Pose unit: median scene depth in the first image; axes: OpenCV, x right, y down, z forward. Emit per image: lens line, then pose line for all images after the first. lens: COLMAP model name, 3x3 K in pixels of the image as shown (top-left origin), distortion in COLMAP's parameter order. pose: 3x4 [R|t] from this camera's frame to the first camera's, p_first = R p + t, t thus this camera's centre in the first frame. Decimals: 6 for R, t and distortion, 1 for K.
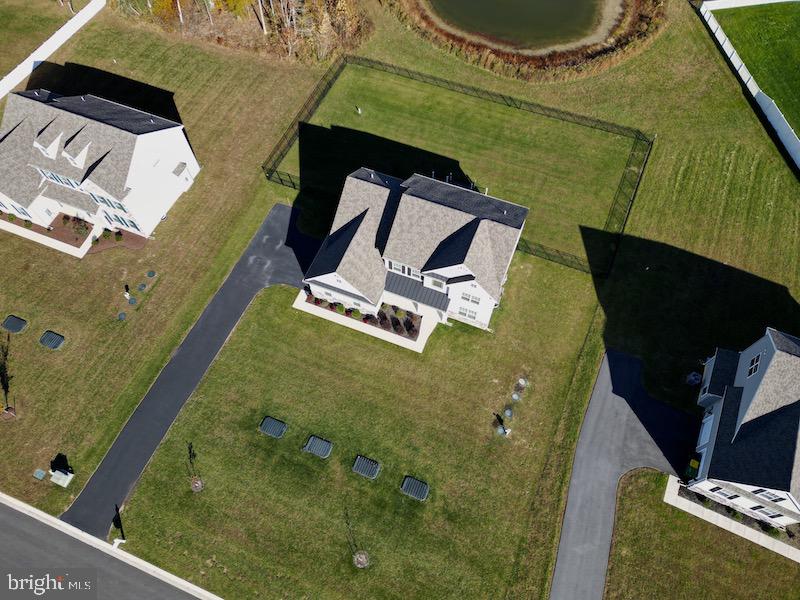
lens RADIAL K [[588.3, 0, 400.0], [0, 588.3, 300.0], [0, 0, 1]] dist [0.071689, -0.069620]
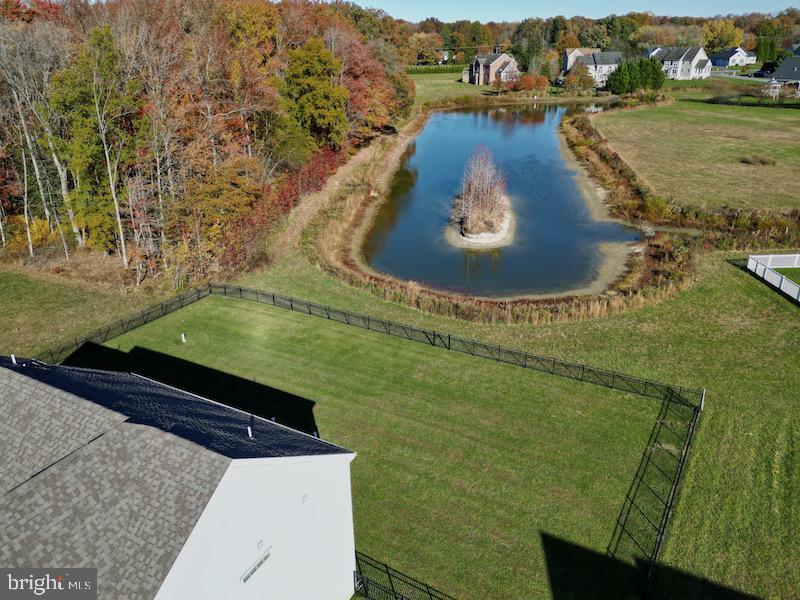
lens RADIAL K [[588.3, 0, 400.0], [0, 588.3, 300.0], [0, 0, 1]] dist [0.071689, -0.069620]
pose [[0.990291, 0.035410, -0.134421, 0.251295], [-0.109790, 0.792353, -0.600102, -0.008873], [0.085259, 0.609034, 0.788548, 0.559732]]
